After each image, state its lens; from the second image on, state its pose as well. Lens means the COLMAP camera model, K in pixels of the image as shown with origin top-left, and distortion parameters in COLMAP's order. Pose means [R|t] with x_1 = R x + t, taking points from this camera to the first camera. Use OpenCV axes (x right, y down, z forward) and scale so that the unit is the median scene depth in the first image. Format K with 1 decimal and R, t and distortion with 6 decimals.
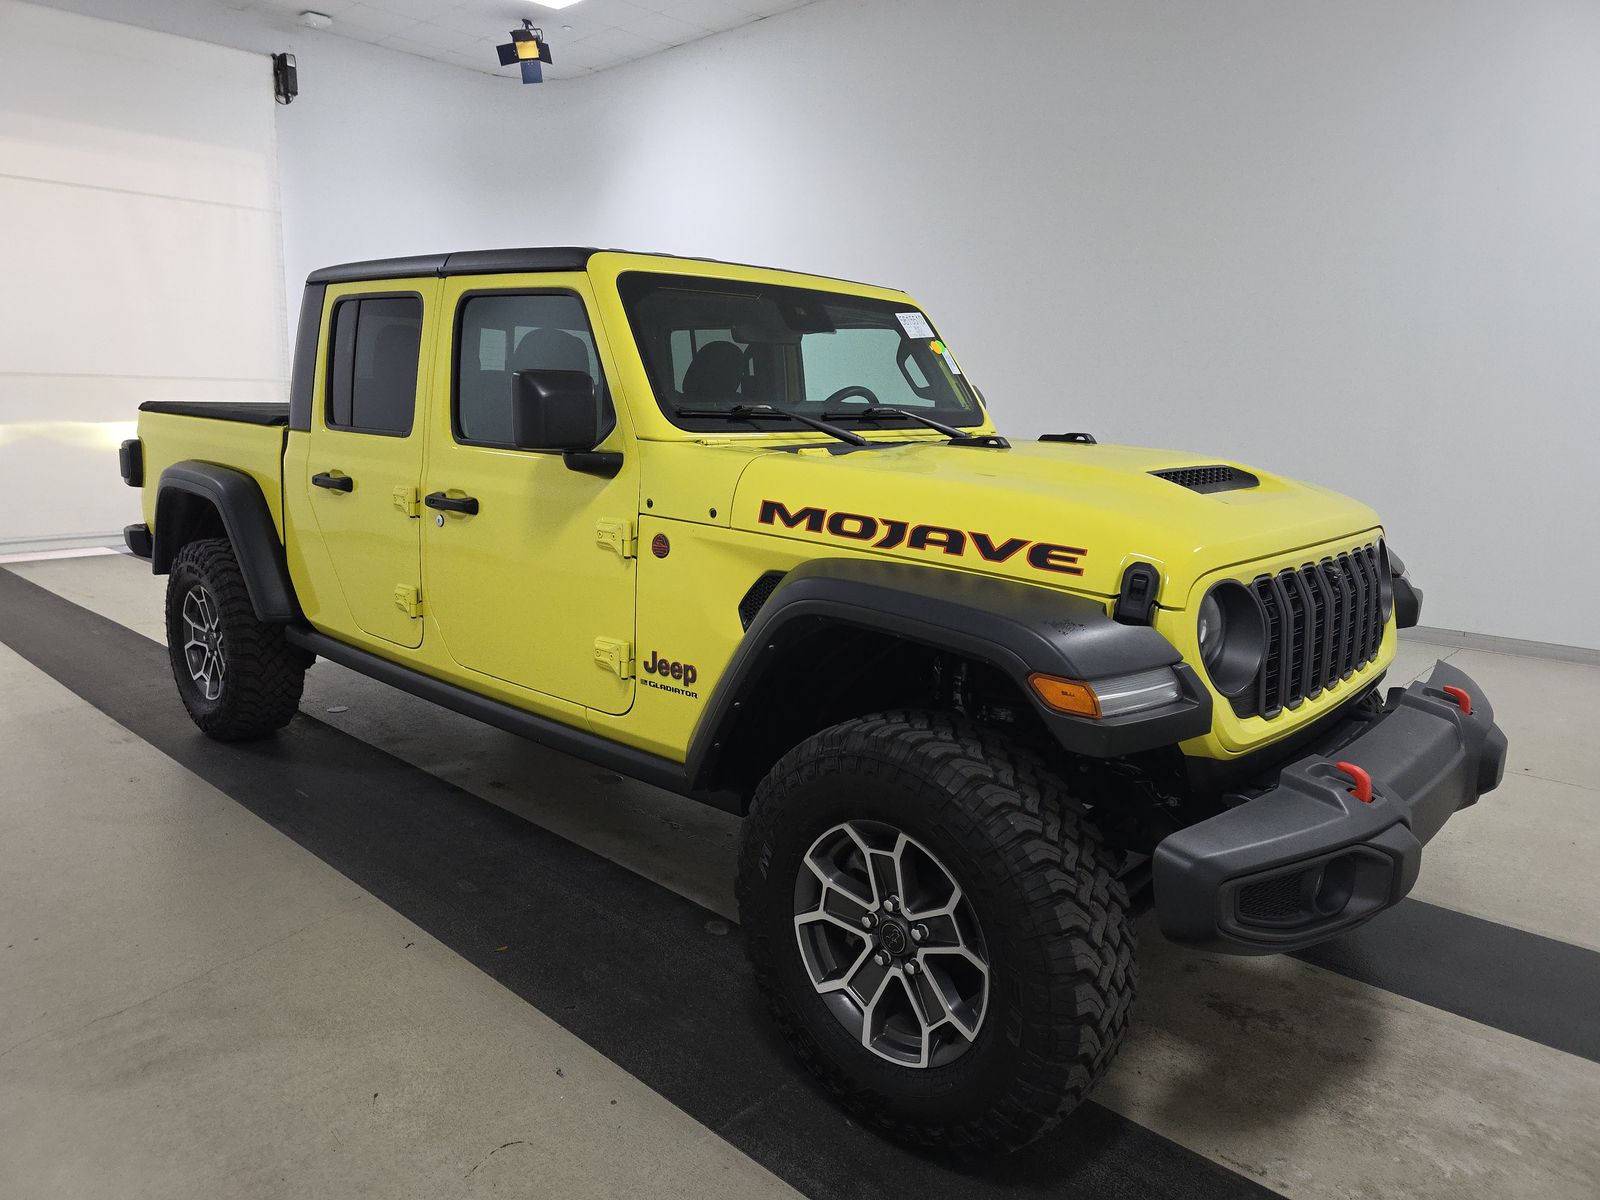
lens RADIAL K [[1076.3, 0, 778.7], [0, 1076.3, 597.2], [0, 0, 1]] dist [0.003983, 0.002029]
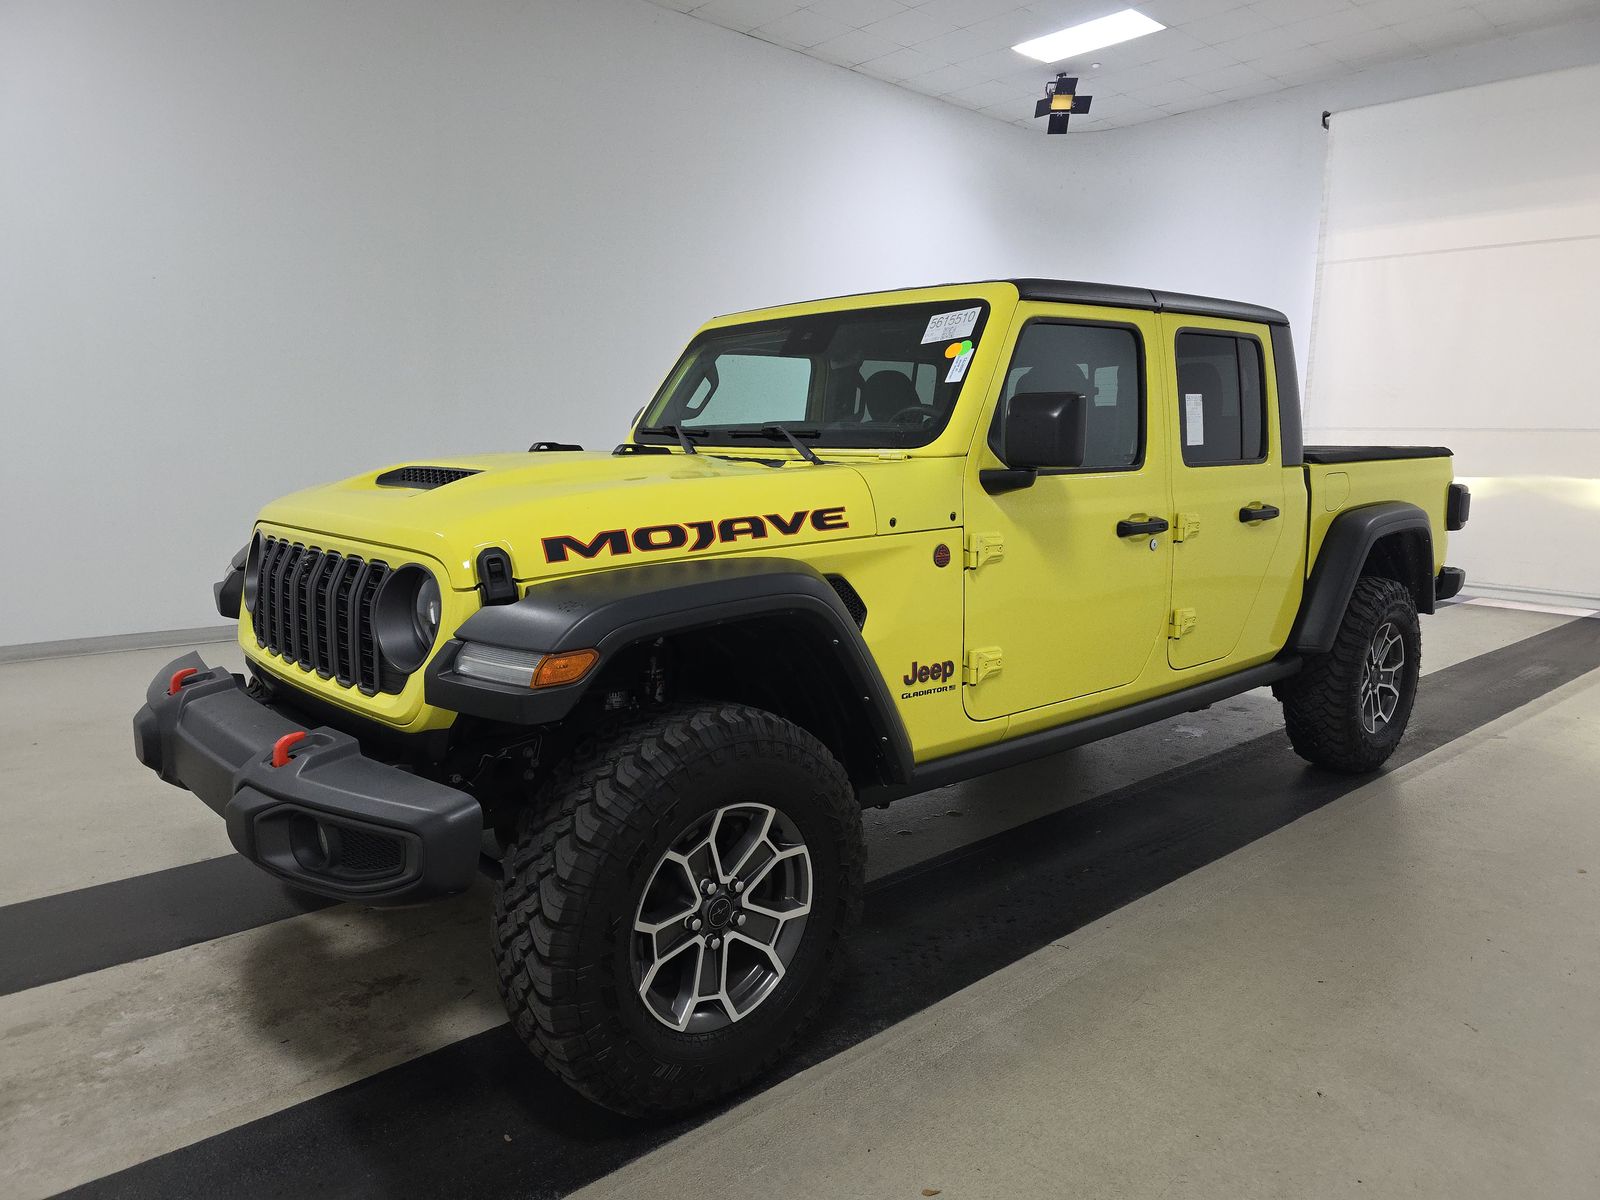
lens RADIAL K [[1078.7, 0, 800.0], [0, 1078.7, 600.0], [0, 0, 1]] dist [0.020403, -0.002722]
pose [[-0.063892, 0.131068, -0.989312, 1.185795], [-0.197586, 0.970052, 0.141277, -0.173442], [0.978201, 0.204501, -0.036081, 1.161877]]
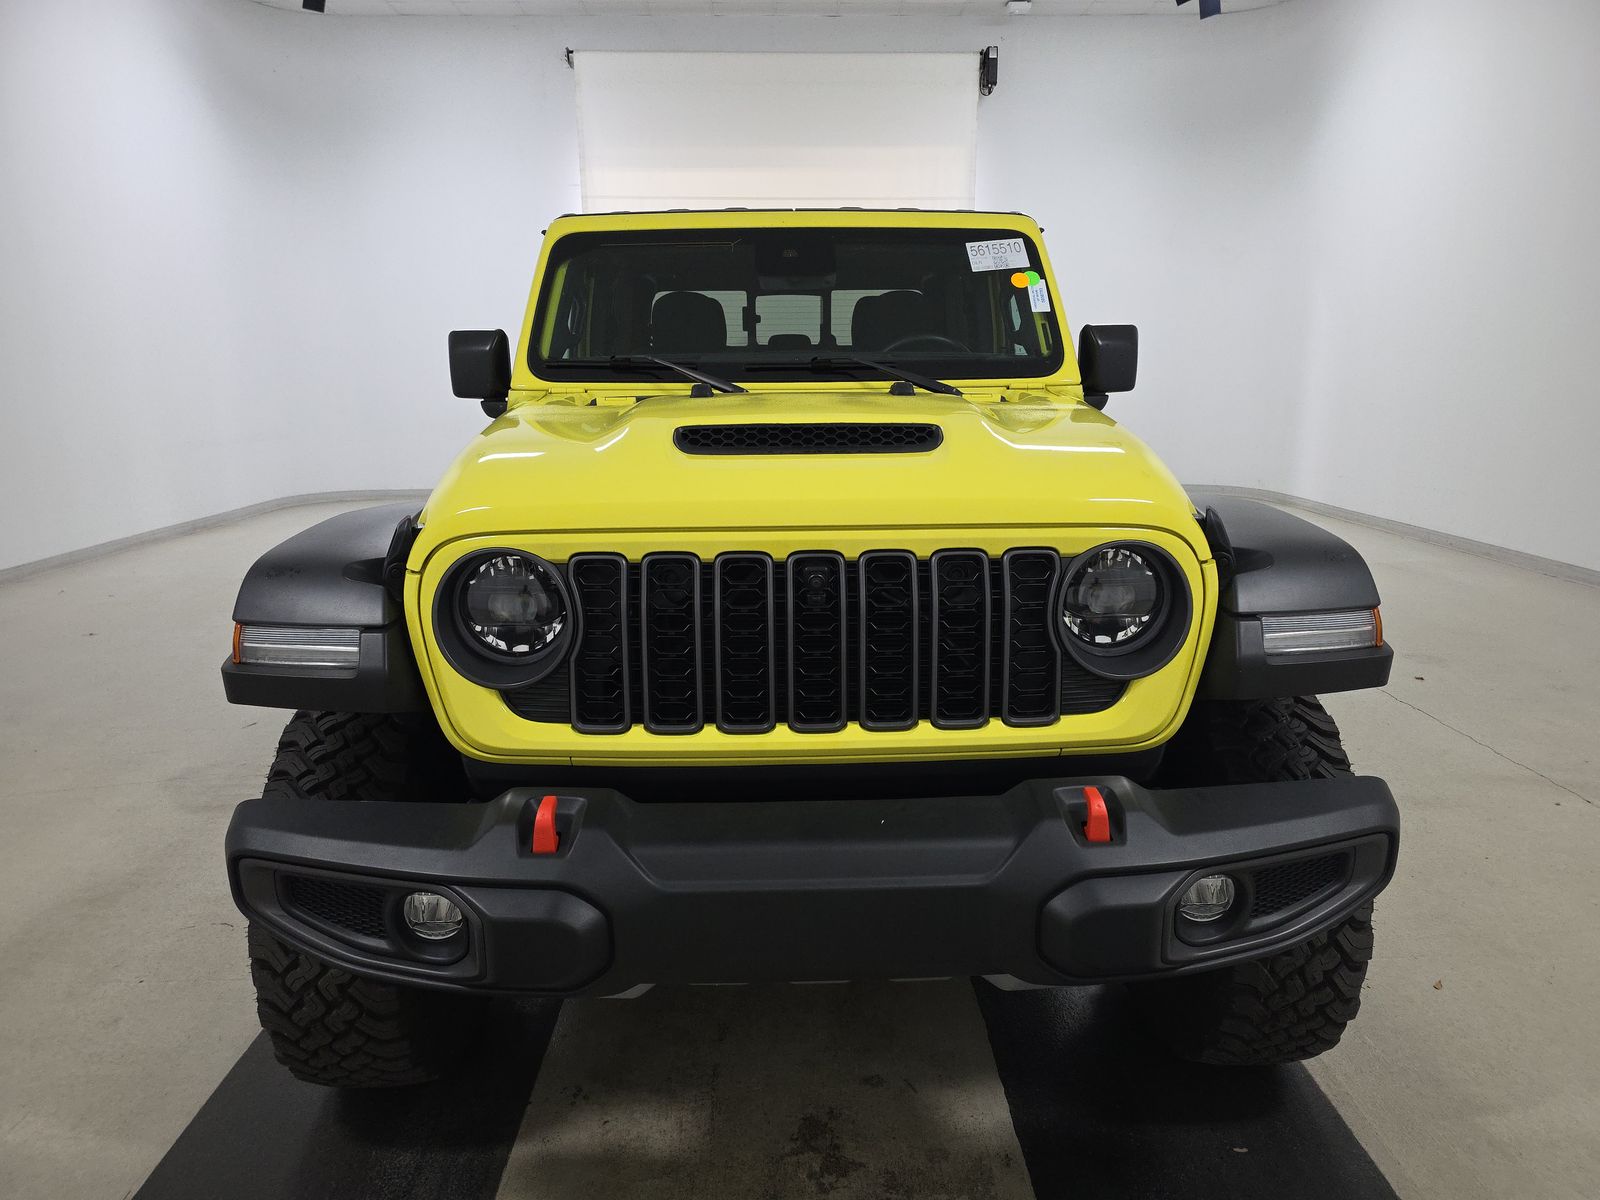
lens RADIAL K [[1080.9, 0, 800.0], [0, 1080.9, 600.0], [0, 0, 1]] dist [0.000657, -0.002466]
pose [[0.708788, 0.131349, -0.693085, 0.766238], [-0.115417, 0.990865, 0.069750, -0.036827], [0.695915, 0.030556, 0.717474, 0.373462]]
